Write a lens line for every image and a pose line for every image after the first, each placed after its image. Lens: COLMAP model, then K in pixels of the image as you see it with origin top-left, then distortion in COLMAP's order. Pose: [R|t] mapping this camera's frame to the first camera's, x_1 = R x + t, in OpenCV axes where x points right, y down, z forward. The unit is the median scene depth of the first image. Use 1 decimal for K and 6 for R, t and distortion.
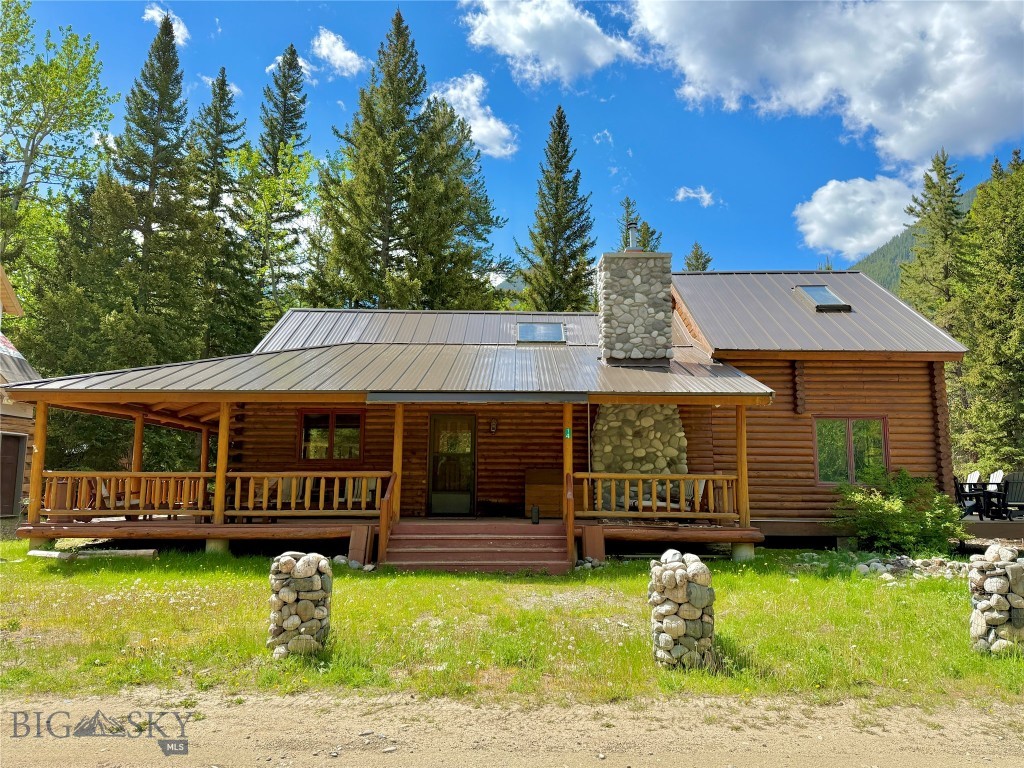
lens RADIAL K [[743.9, 0, 512.0], [0, 743.9, 384.0], [0, 0, 1]] dist [0.058995, -0.082545]
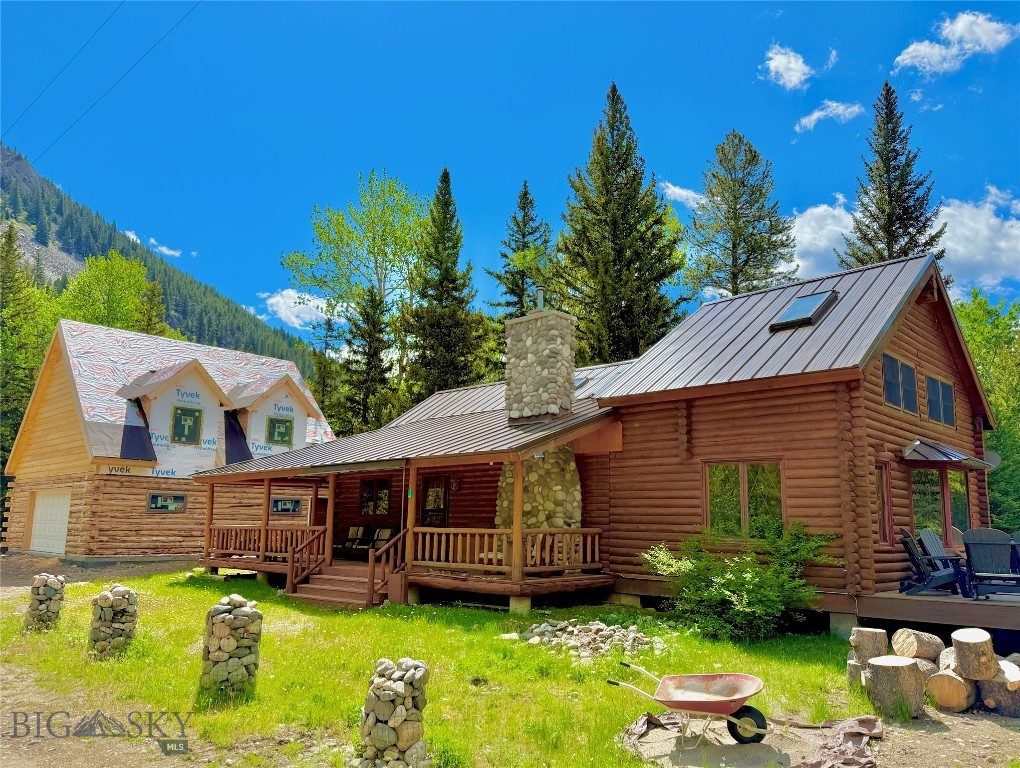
lens RADIAL K [[745.4, 0, 510.0], [0, 745.4, 384.0], [0, 0, 1]] dist [0.113048, -0.215276]
pose [[0.719586, -0.125345, -0.682997, 0.857219], [0.084196, 0.992066, -0.093360, 0.016455], [0.689280, 0.009675, 0.724430, 0.215358]]
